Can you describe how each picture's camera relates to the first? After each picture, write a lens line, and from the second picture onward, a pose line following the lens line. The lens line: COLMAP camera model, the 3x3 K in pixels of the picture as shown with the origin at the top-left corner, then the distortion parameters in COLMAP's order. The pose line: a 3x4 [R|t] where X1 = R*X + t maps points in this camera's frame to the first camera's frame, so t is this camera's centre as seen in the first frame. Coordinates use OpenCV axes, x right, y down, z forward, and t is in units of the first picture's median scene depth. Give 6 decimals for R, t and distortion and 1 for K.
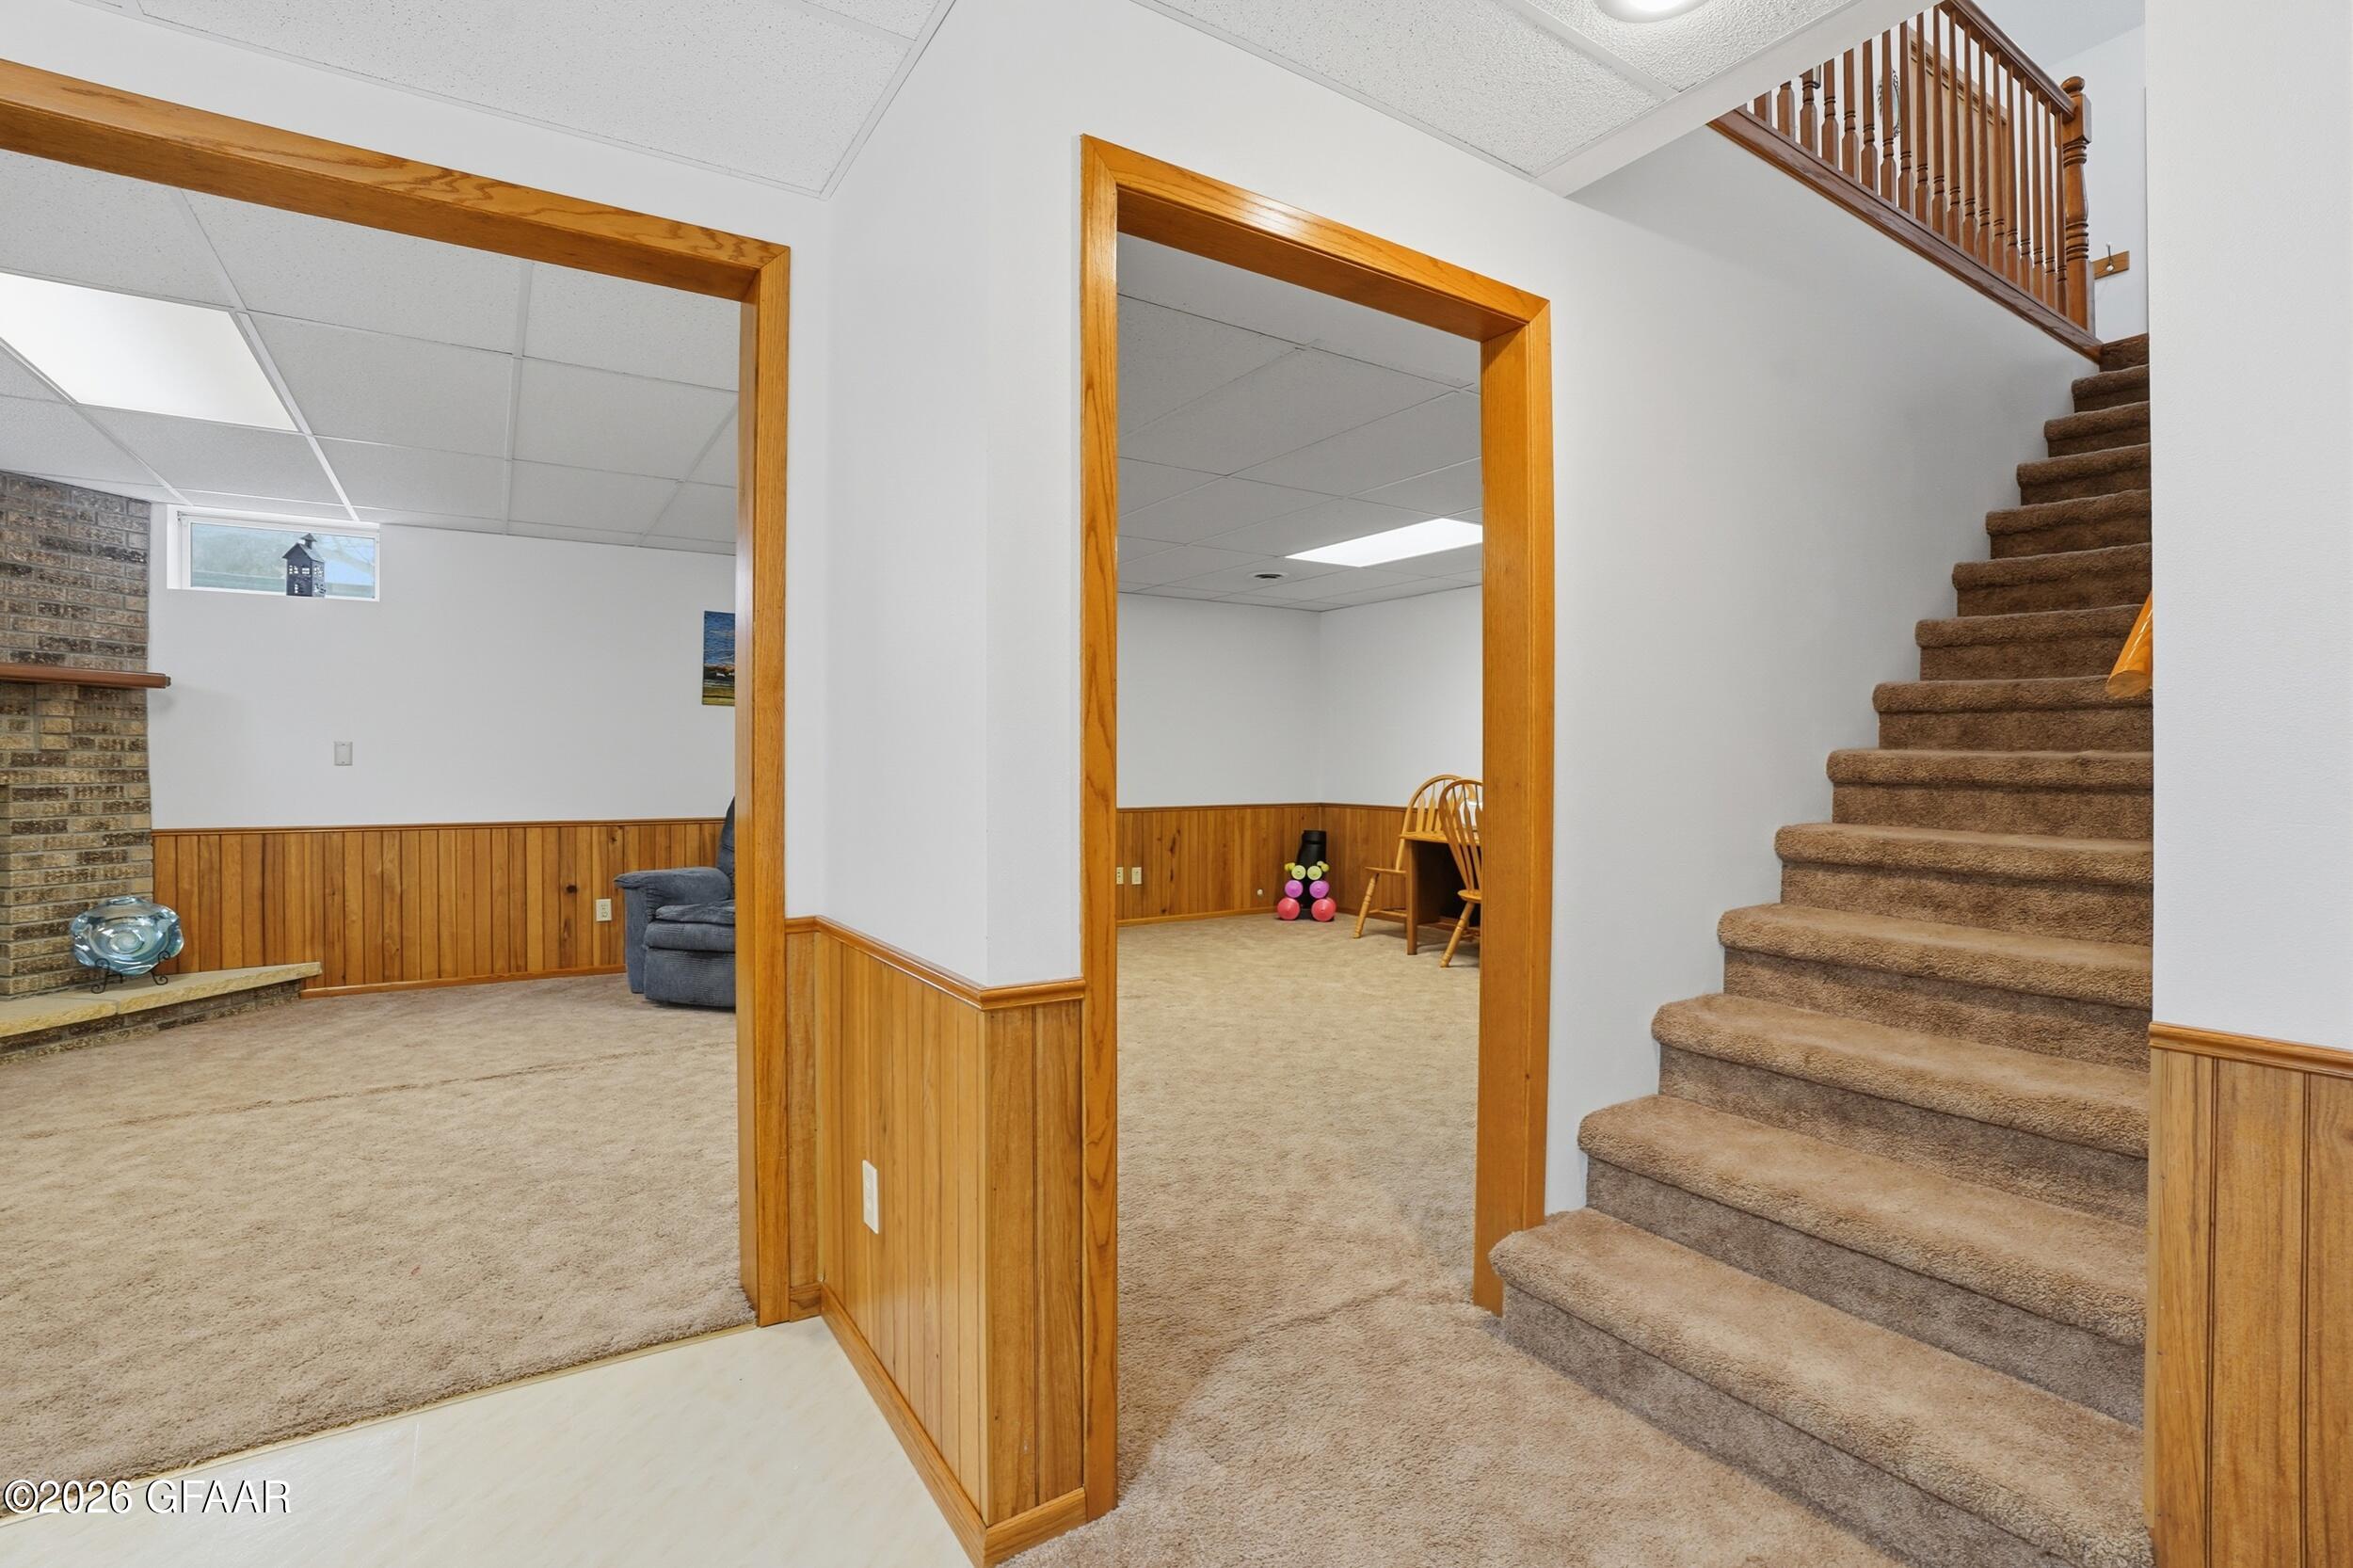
lens RADIAL K [[1104.4, 0, 1166.8], [0, 1104.4, 771.8], [0, 0, 1]] dist [-0.000933, 0.004761]
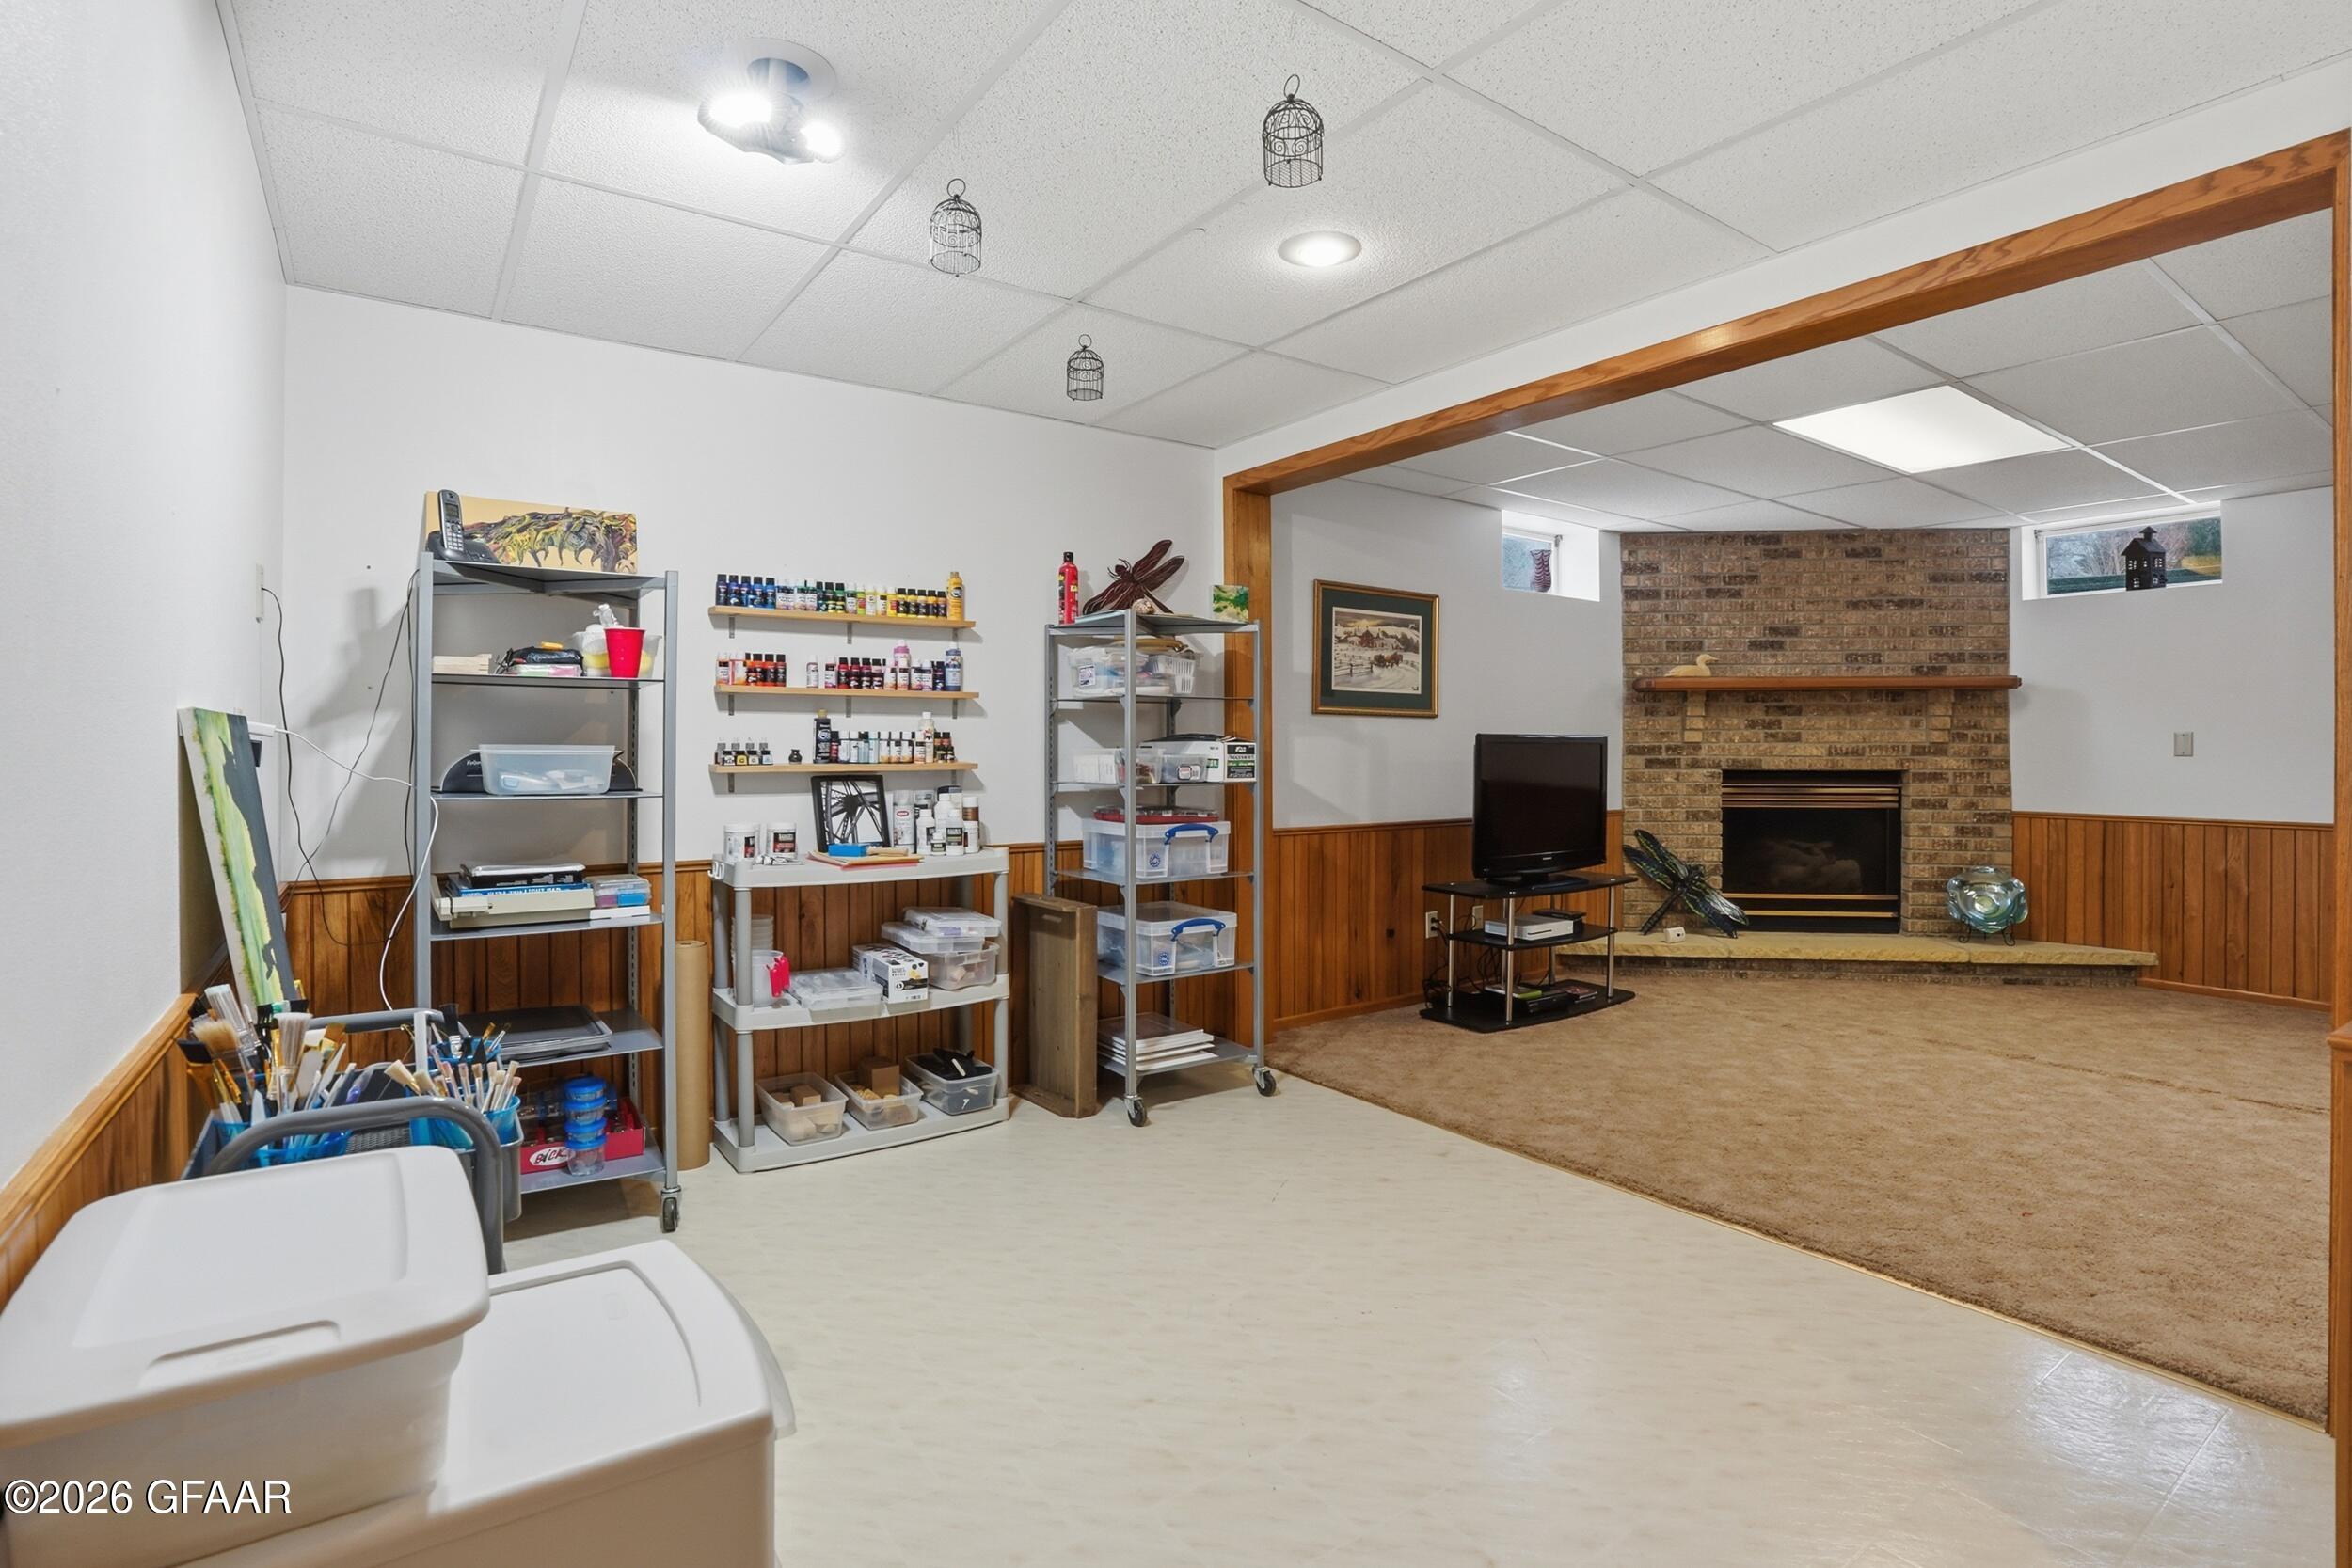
lens RADIAL K [[1103.8, 0, 1162.3], [0, 1103.8, 768.2], [0, 0, 1]] dist [-0.000933, 0.004761]
pose [[0.087060, 0.017043, -0.996057, 0.160939], [-0.010555, 0.999813, 0.016184, -0.001816], [0.996147, 0.009104, 0.087224, 0.018194]]
